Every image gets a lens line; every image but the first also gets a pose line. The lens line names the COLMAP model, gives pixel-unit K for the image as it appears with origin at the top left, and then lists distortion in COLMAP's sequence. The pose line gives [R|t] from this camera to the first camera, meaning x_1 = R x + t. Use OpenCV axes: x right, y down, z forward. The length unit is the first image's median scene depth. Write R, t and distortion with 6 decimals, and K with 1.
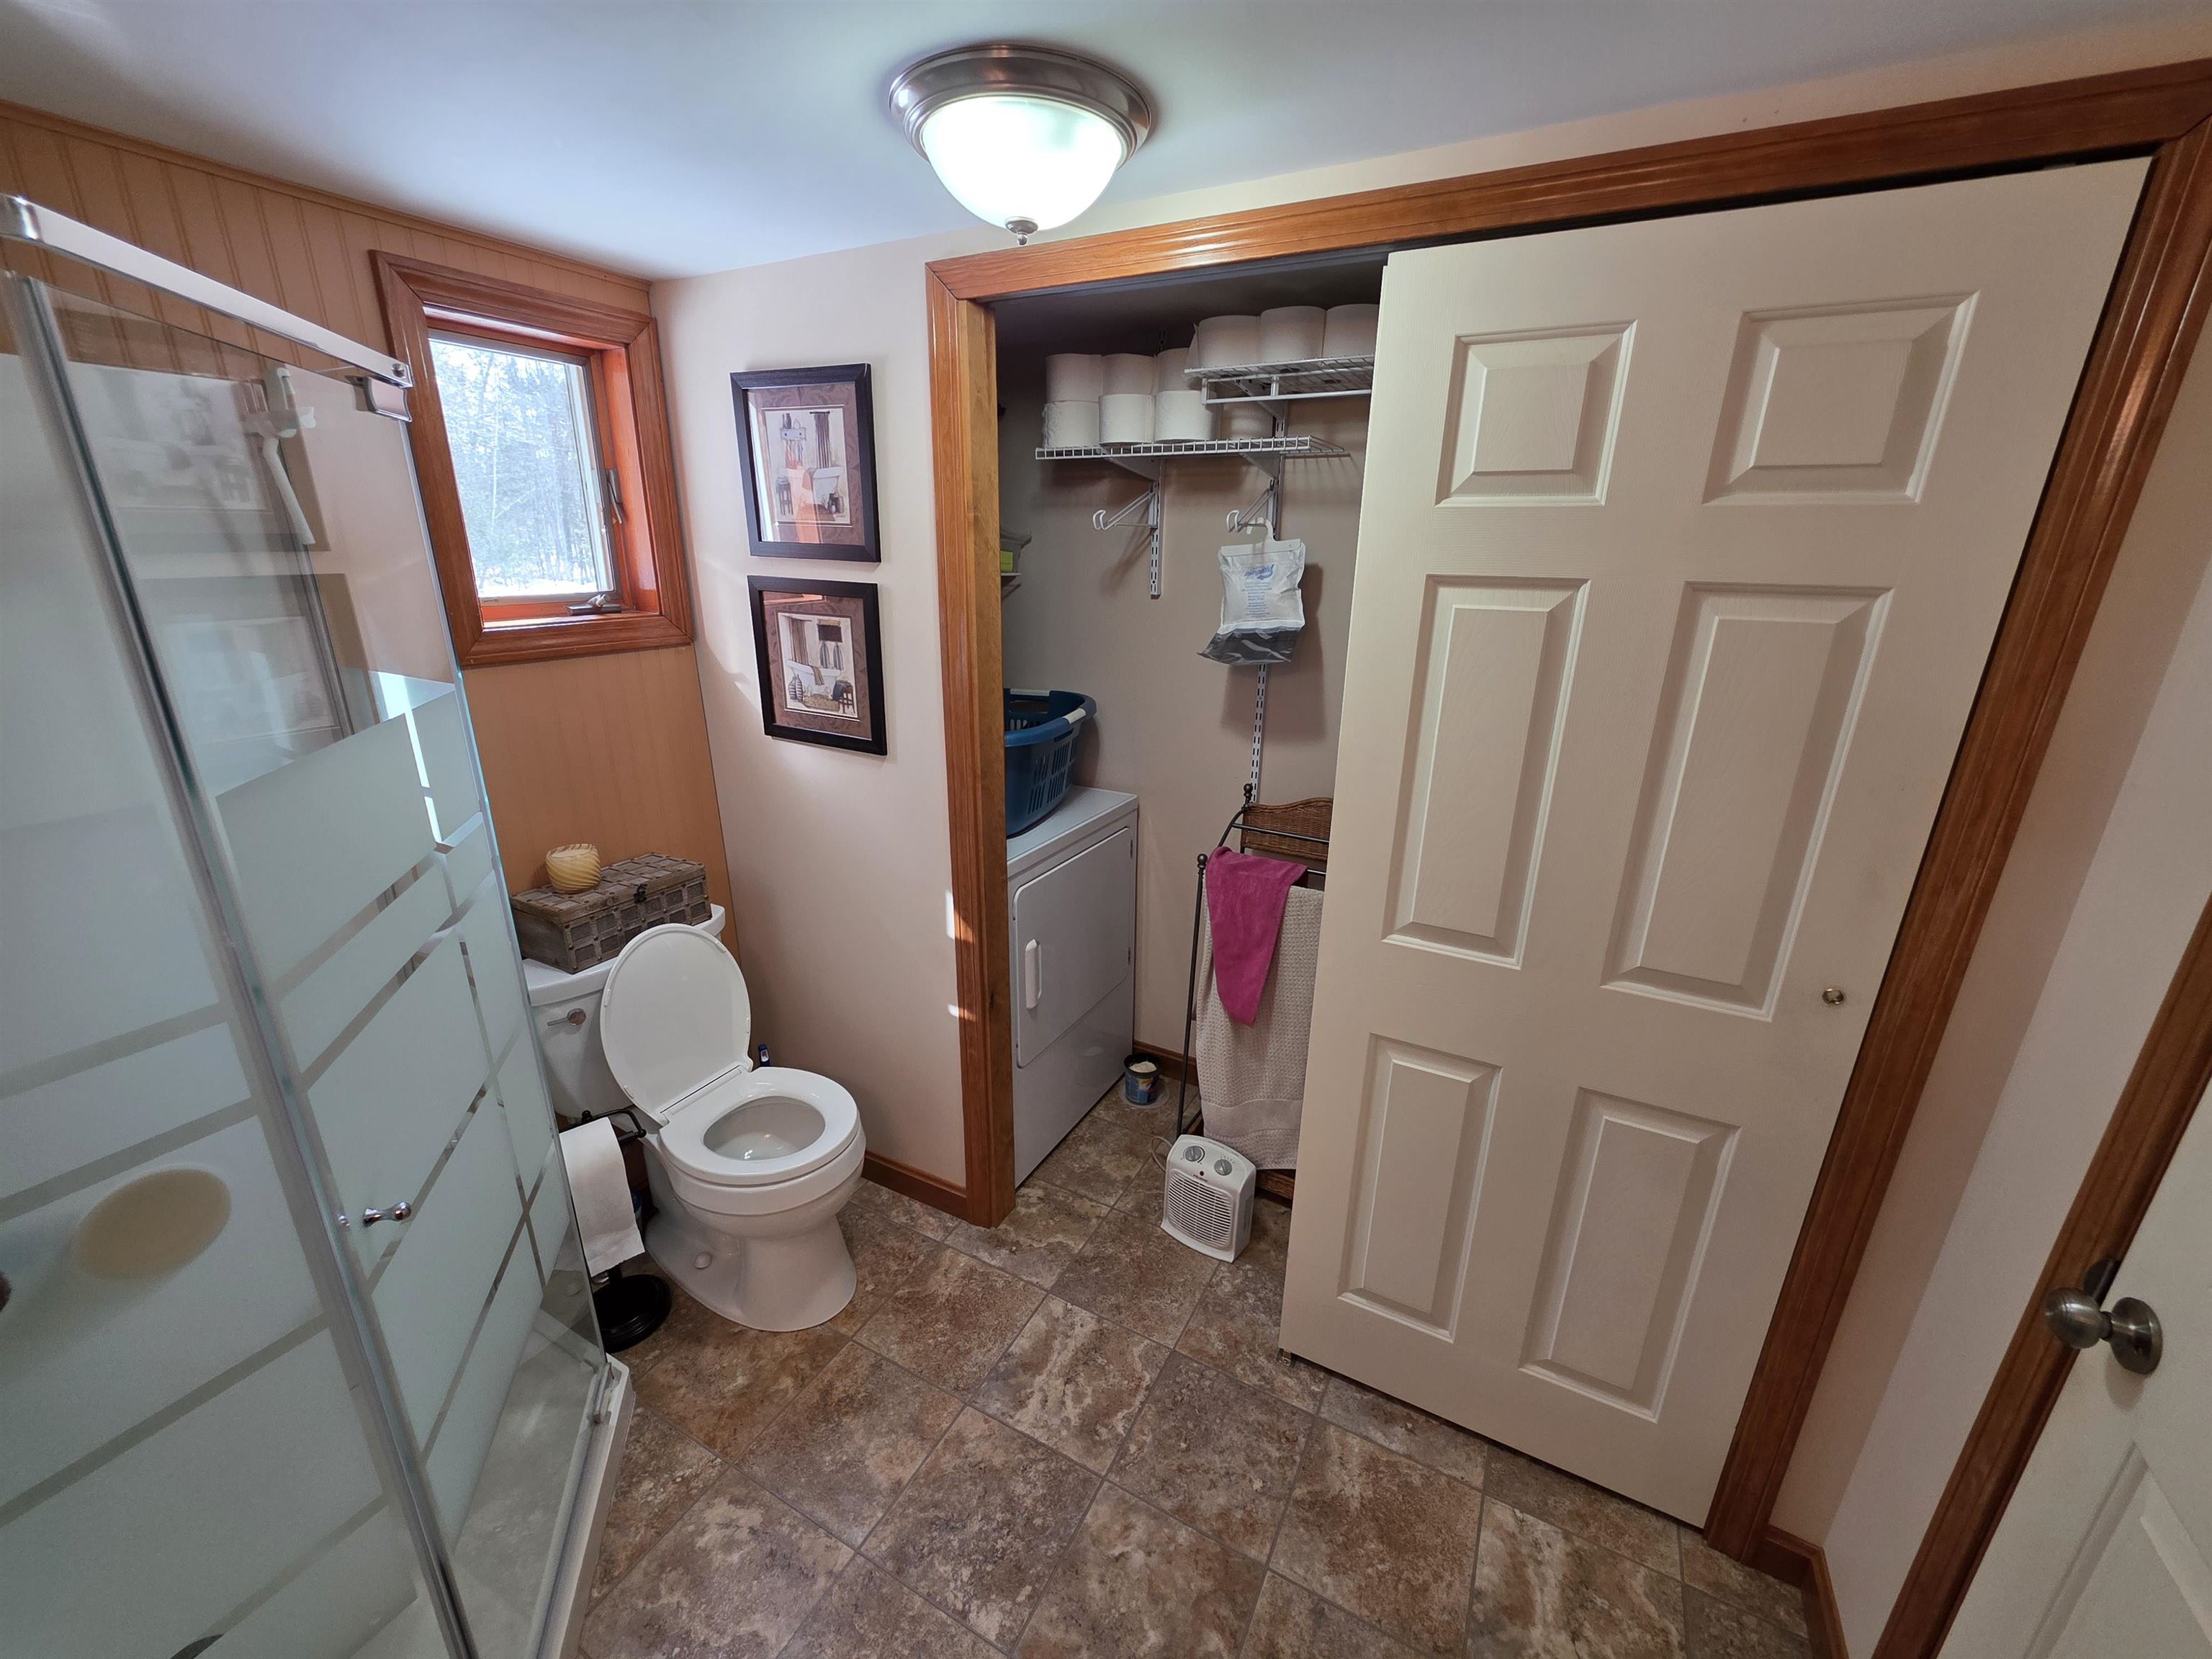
lens RADIAL K [[870.4, 0, 1106.0], [0, 870.4, 829.5], [0, 0, 1]] dist [-0.000152, 0.000324]
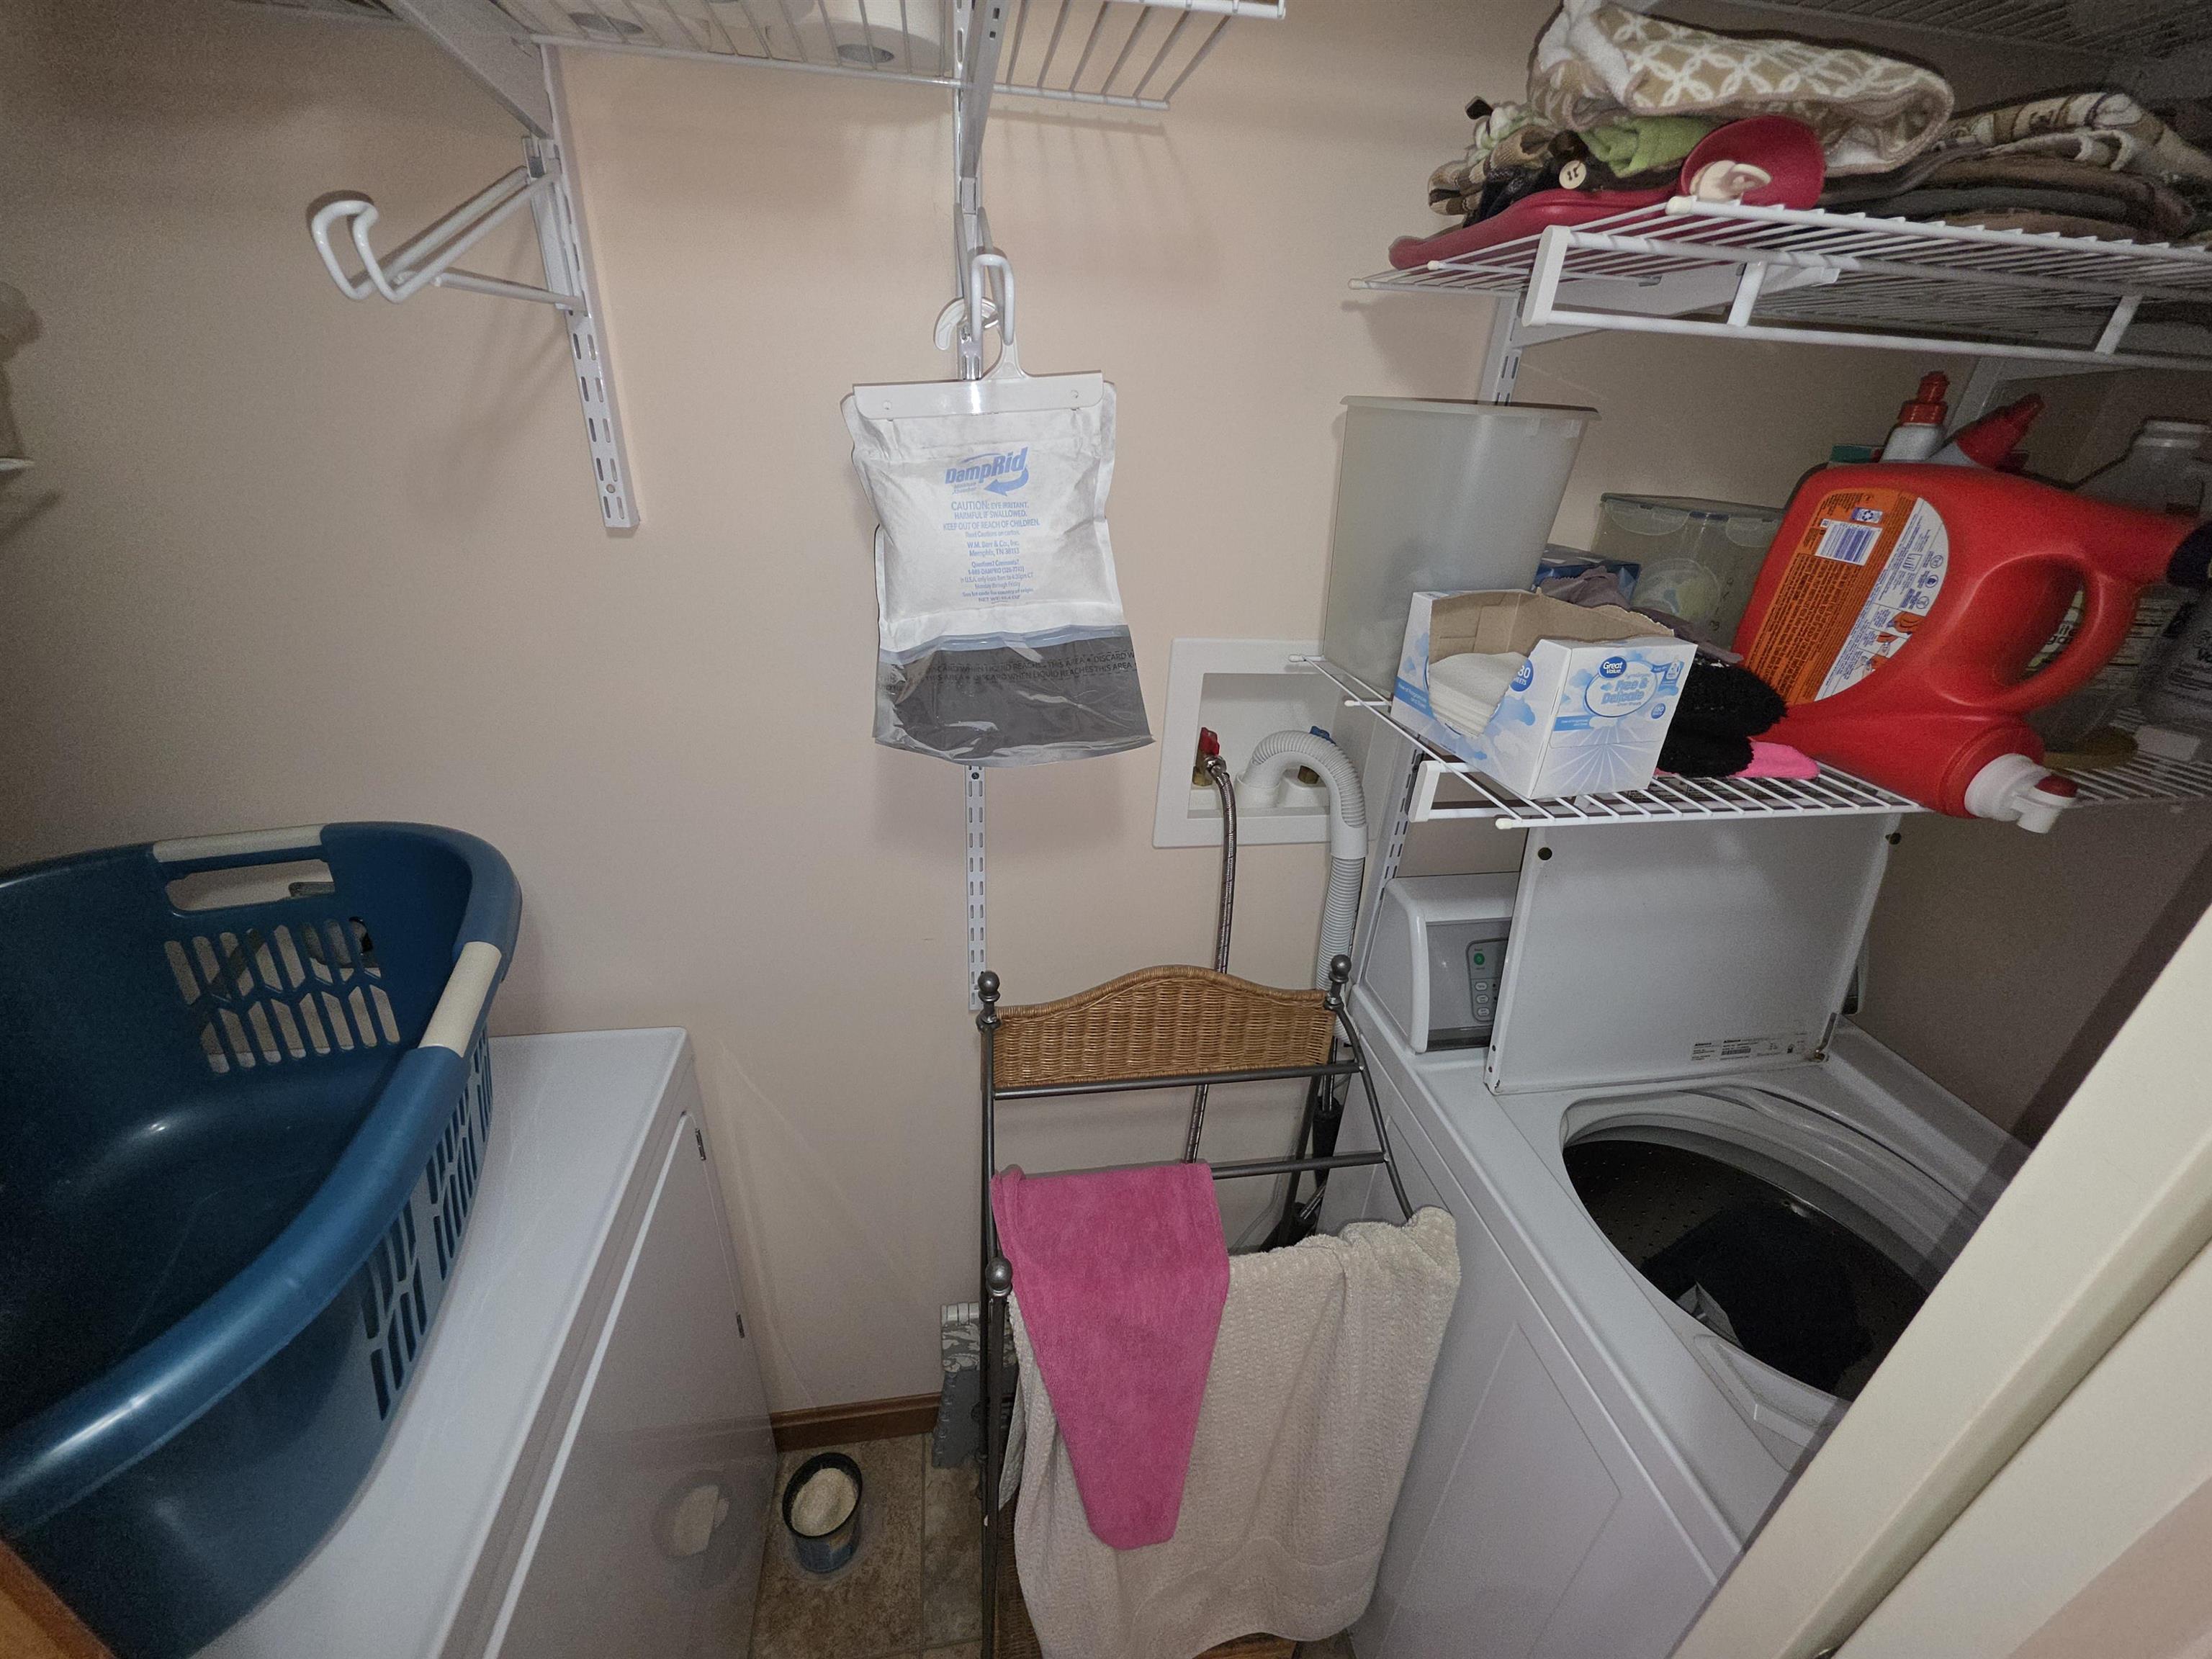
lens RADIAL K [[870.4, 0, 1106.0], [0, 870.4, 829.5], [0, 0, 1]] dist [-0.000152, 0.000324]
pose [[0.790018, -0.248920, 0.560277, -0.010896], [0.149231, 0.964457, 0.218066, -0.142925], [-0.594644, -0.088665, 0.799085, 0.428192]]
